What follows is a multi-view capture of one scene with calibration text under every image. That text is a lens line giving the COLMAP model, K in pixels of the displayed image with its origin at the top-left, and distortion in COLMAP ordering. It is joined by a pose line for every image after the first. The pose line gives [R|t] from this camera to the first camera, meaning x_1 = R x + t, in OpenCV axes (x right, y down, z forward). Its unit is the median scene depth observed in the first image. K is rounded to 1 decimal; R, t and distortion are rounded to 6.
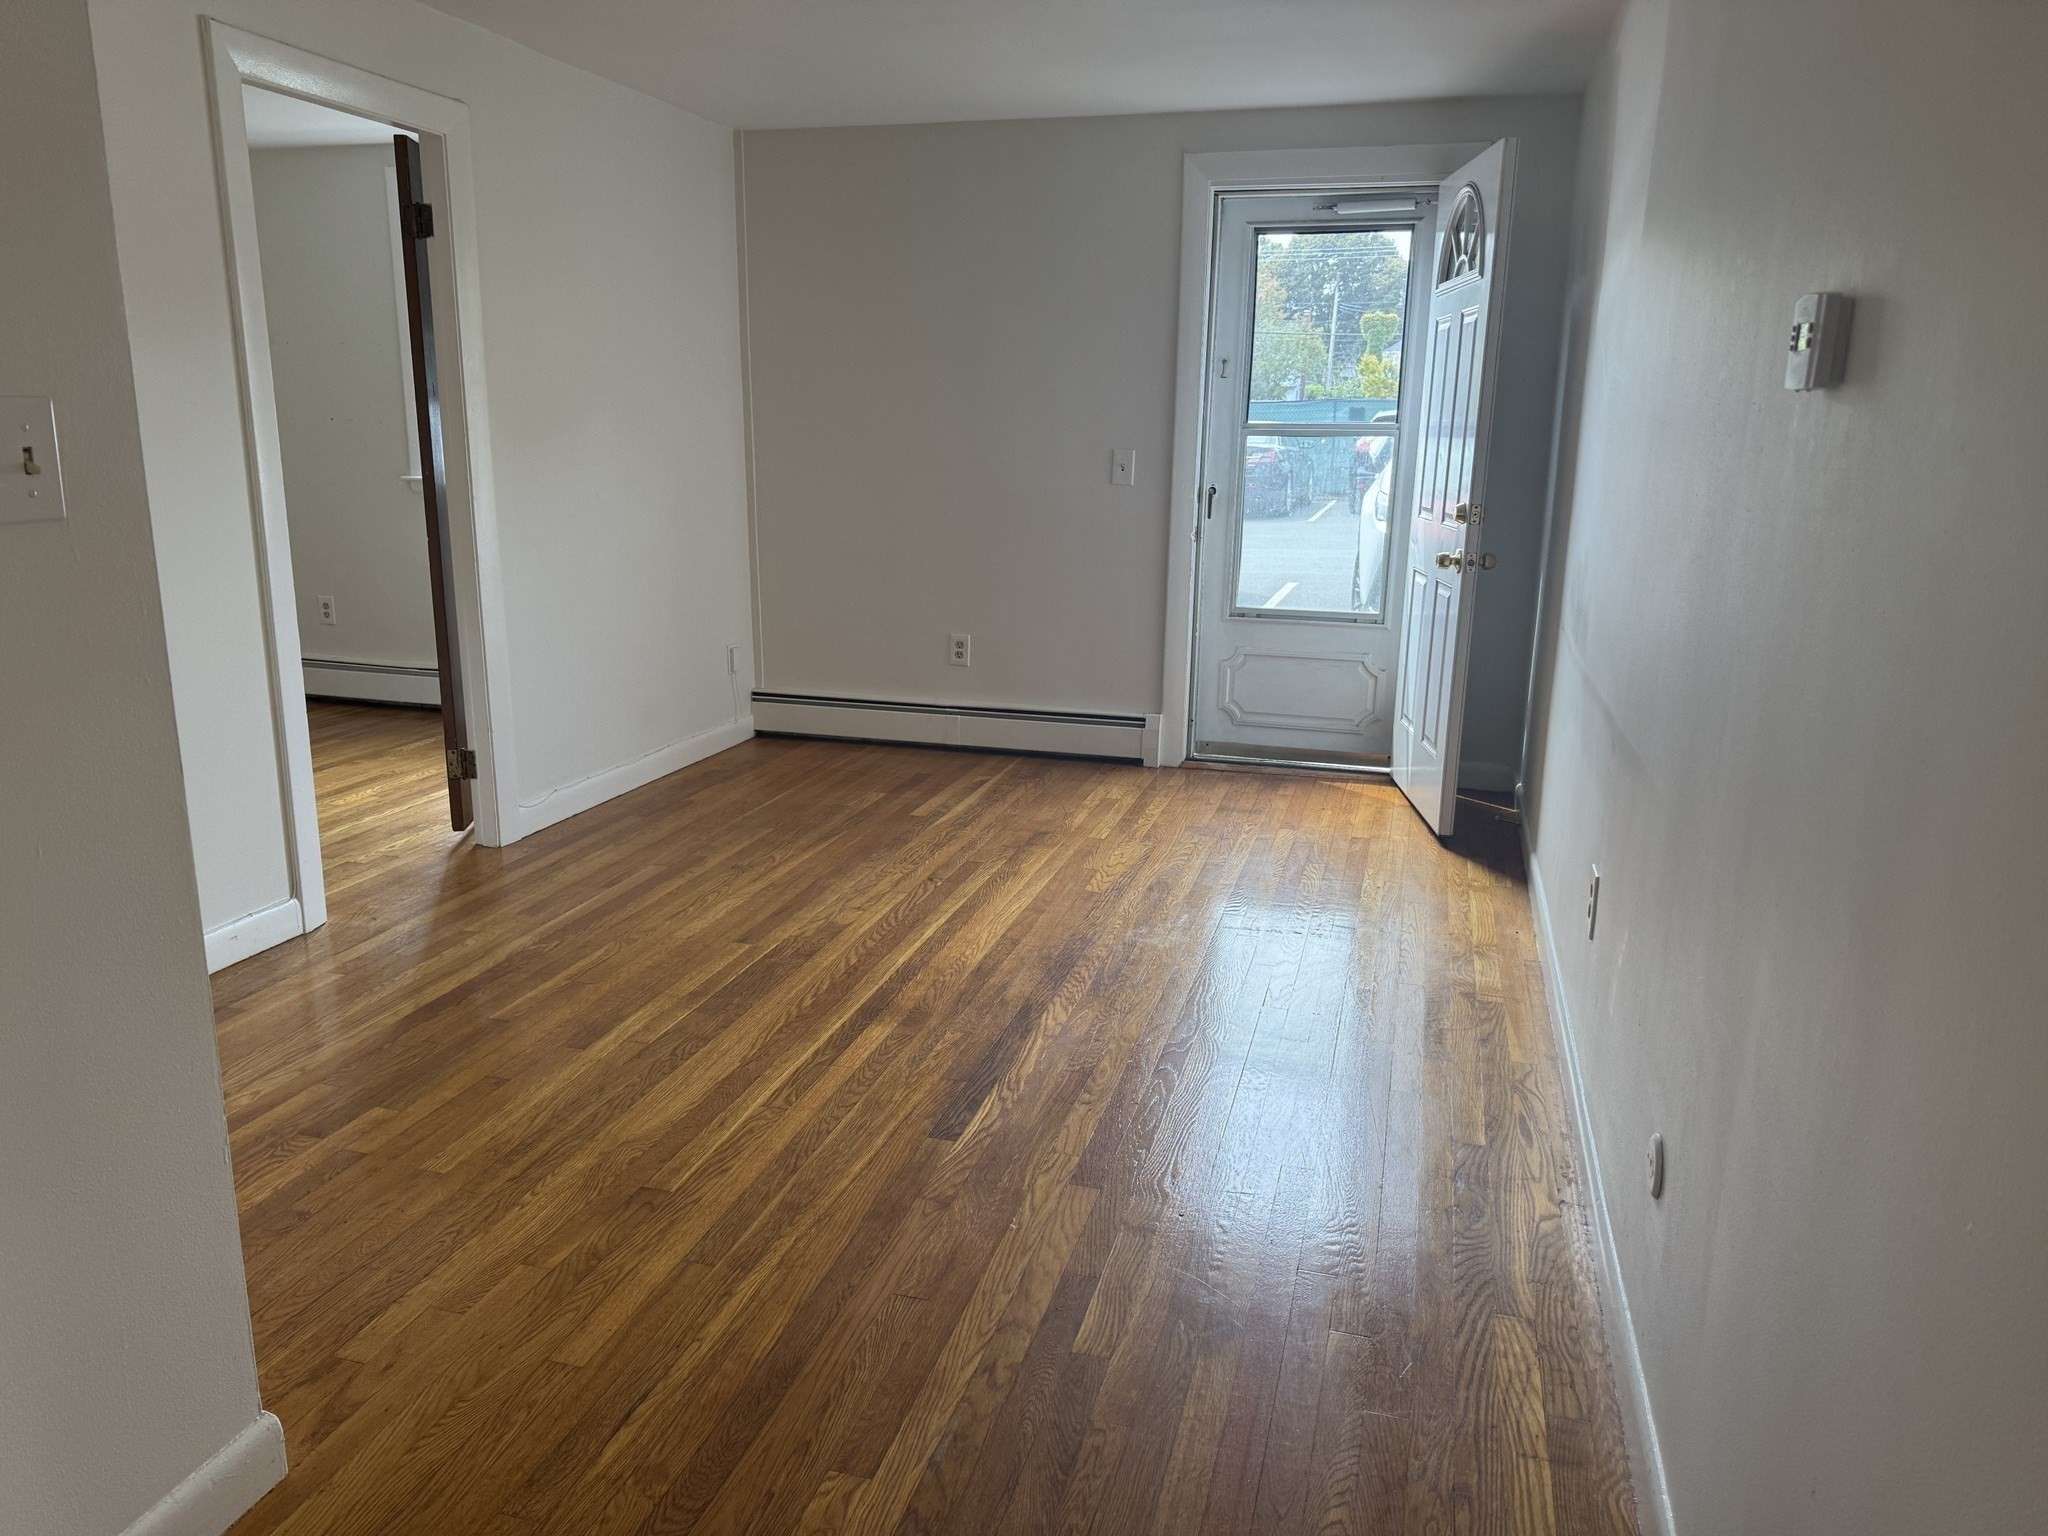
lens RADIAL K [[1419.5, 0, 1024.0], [0, 1419.5, 768.0], [0, 0, 1]] dist [0.177673, -0.388772]
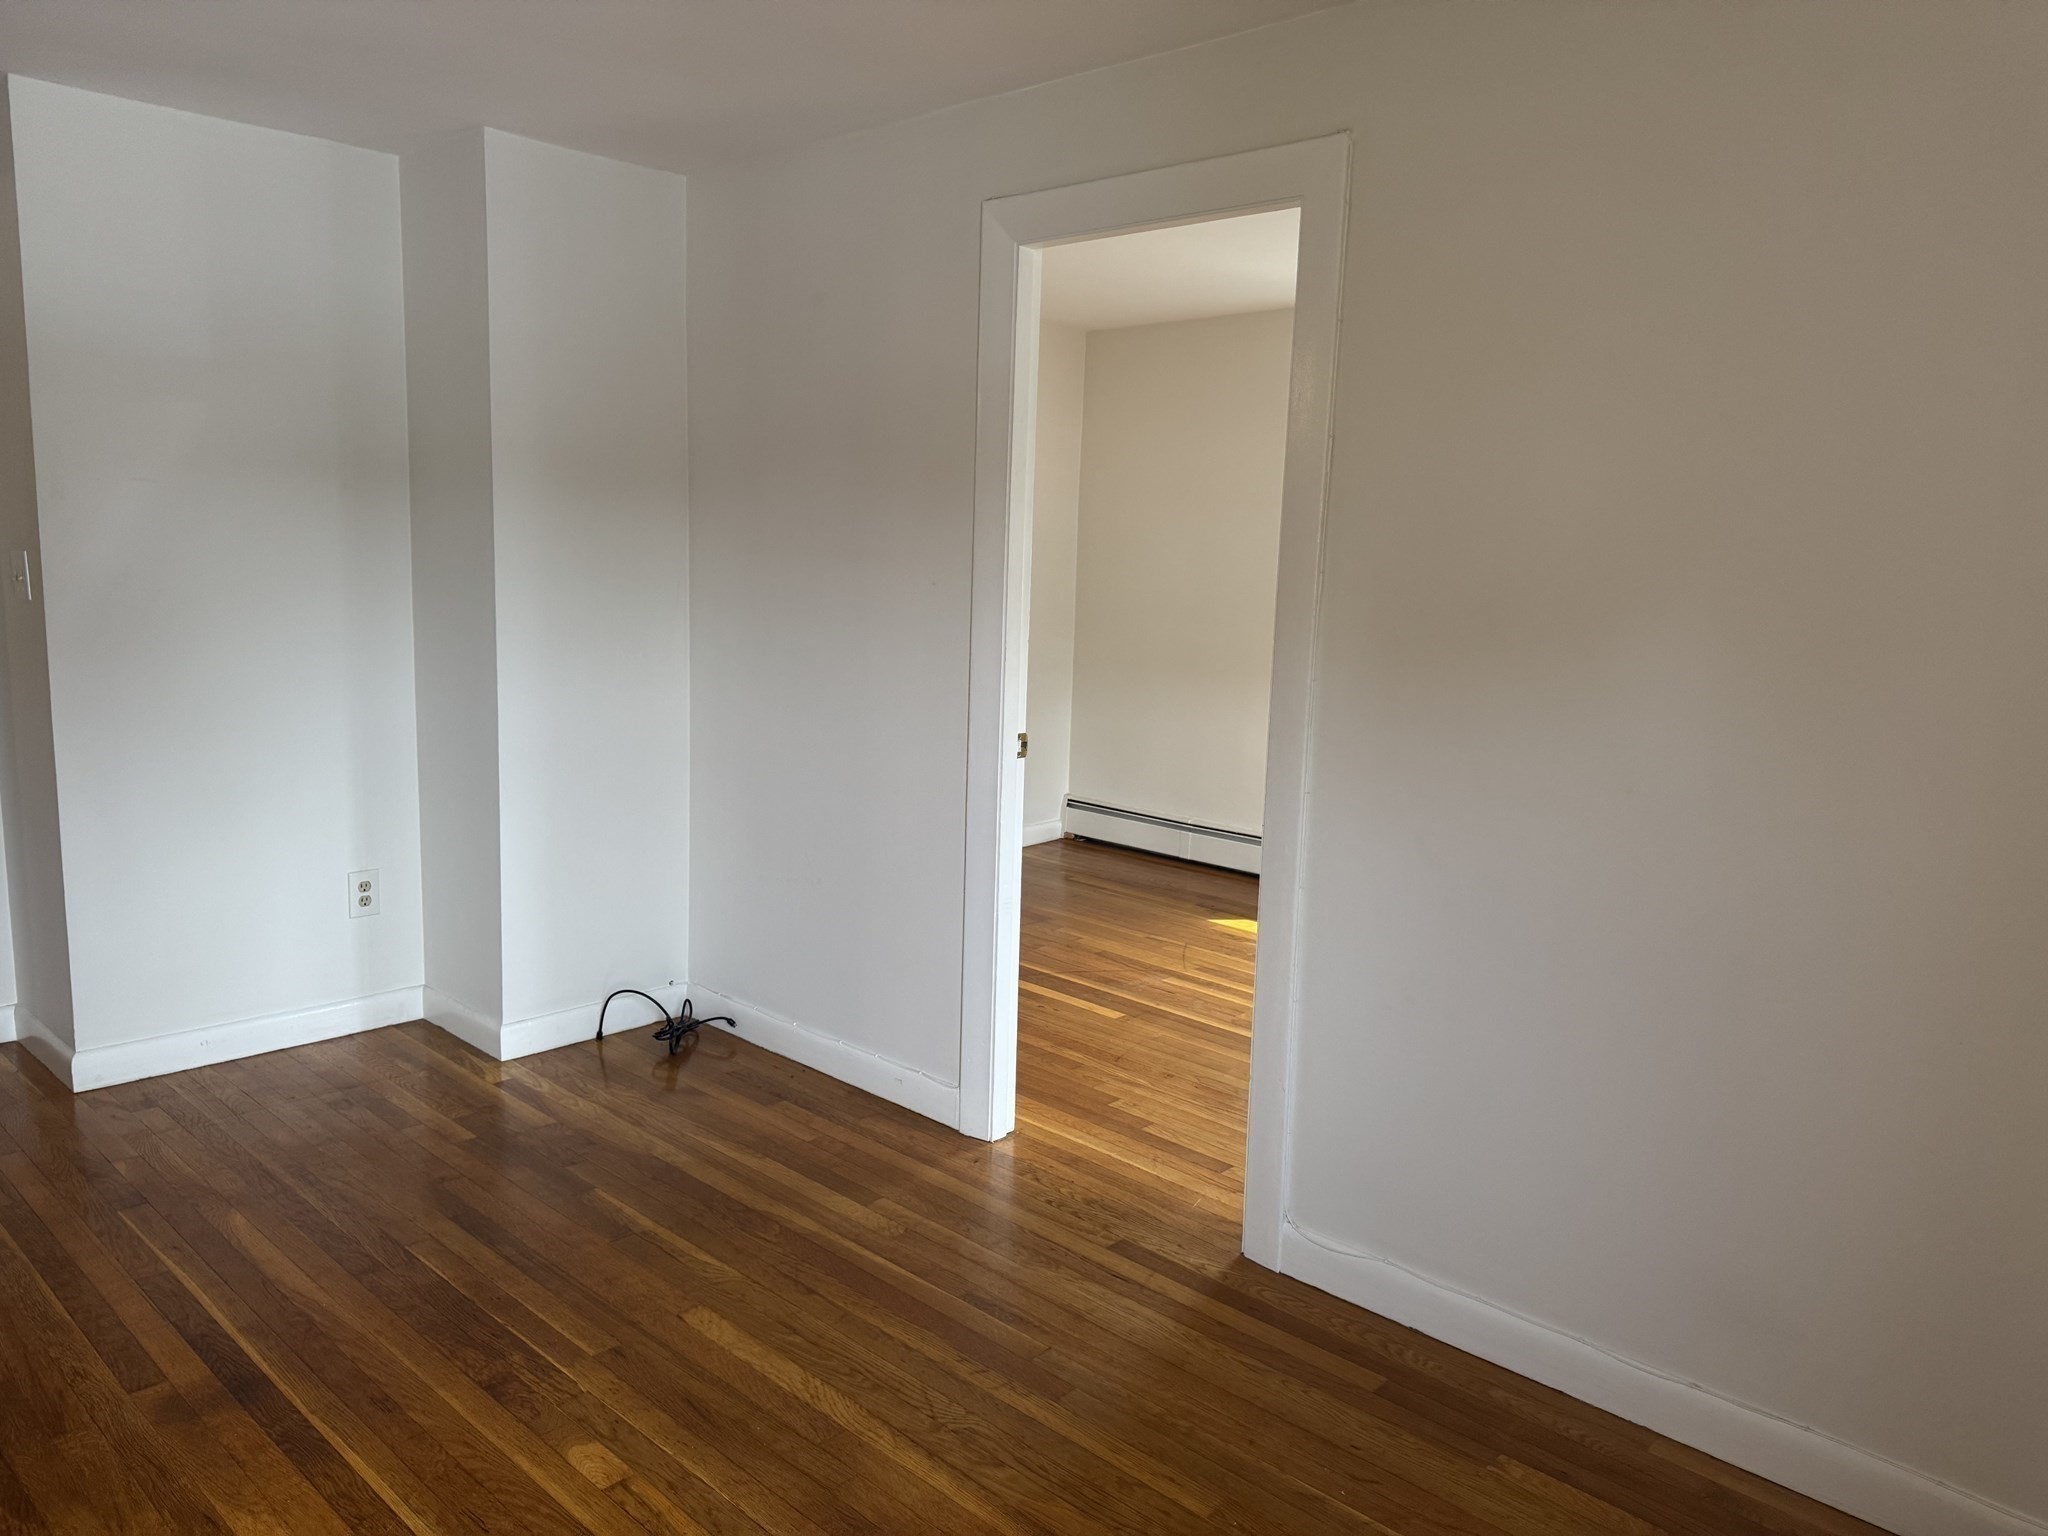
lens RADIAL K [[1437.3, 0, 1027.4], [0, 1437.3, 766.7], [0, 0, 1]] dist [0.066894, -0.092716]
pose [[-0.463204, 0.107860, -0.879664, 0.271268], [-0.234818, 0.942156, 0.239170, -0.330585], [0.854577, 0.317345, -0.411084, 1.290610]]
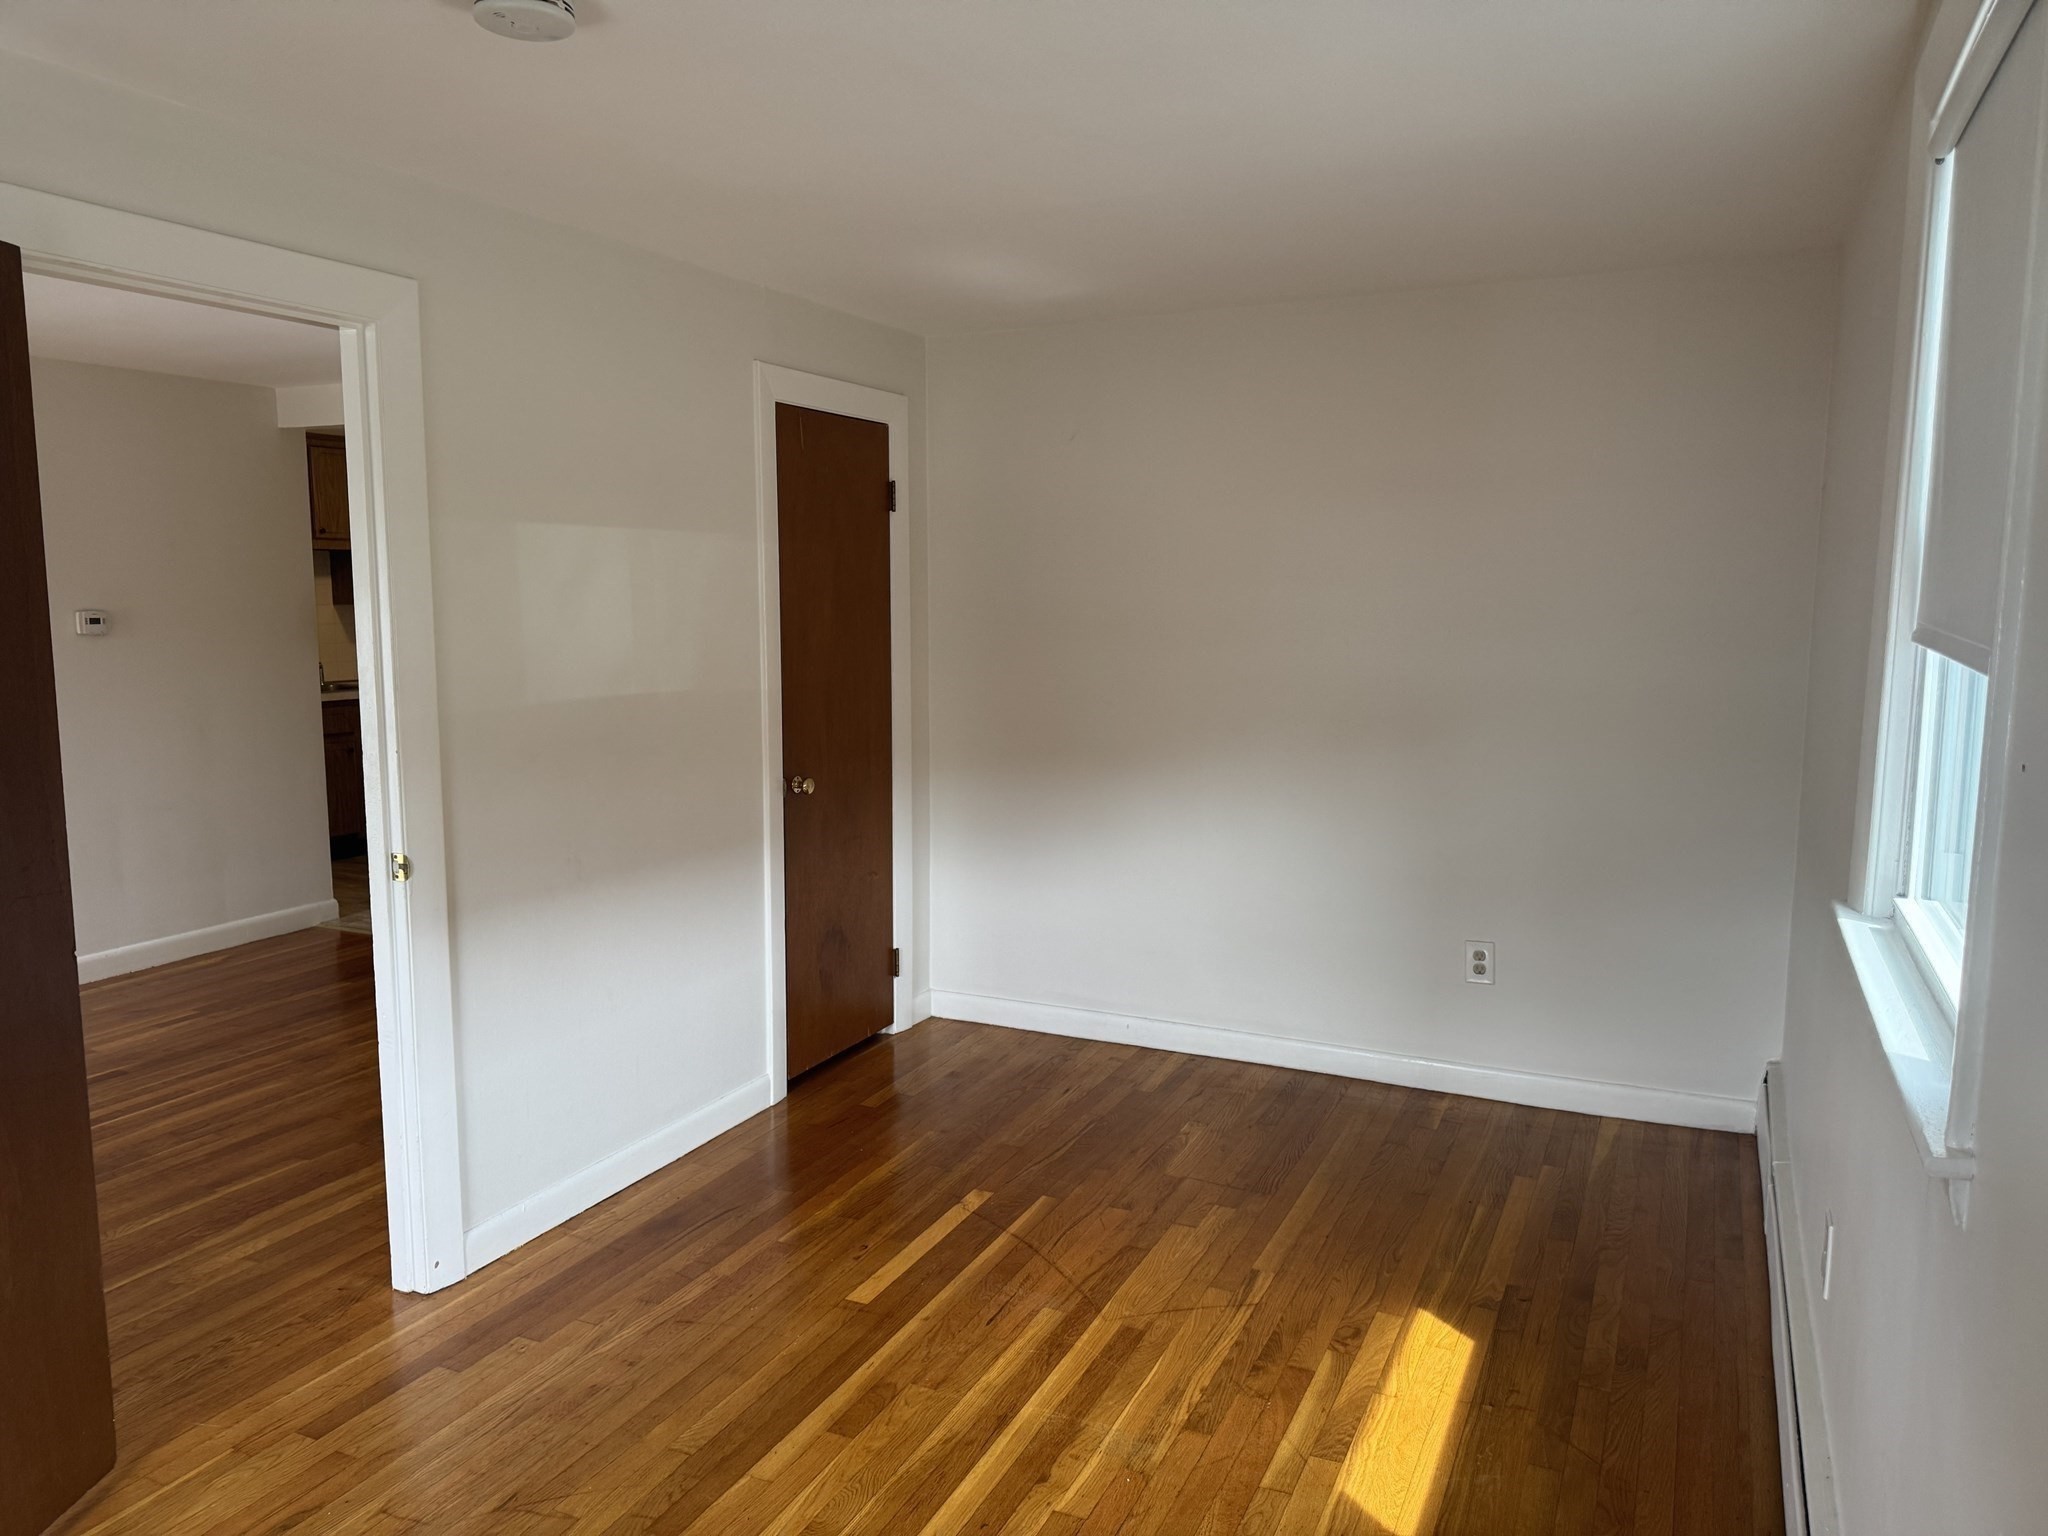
lens RADIAL K [[1445.9, 0, 1028.1], [0, 1445.9, 761.9], [0, 0, 1]] dist [0.029558, -0.033039]
pose [[-0.986539, -0.036573, 0.159381, -0.949750], [0.022775, 0.934438, 0.355398, -0.463165], [-0.161930, 0.354244, -0.921027, 1.578916]]
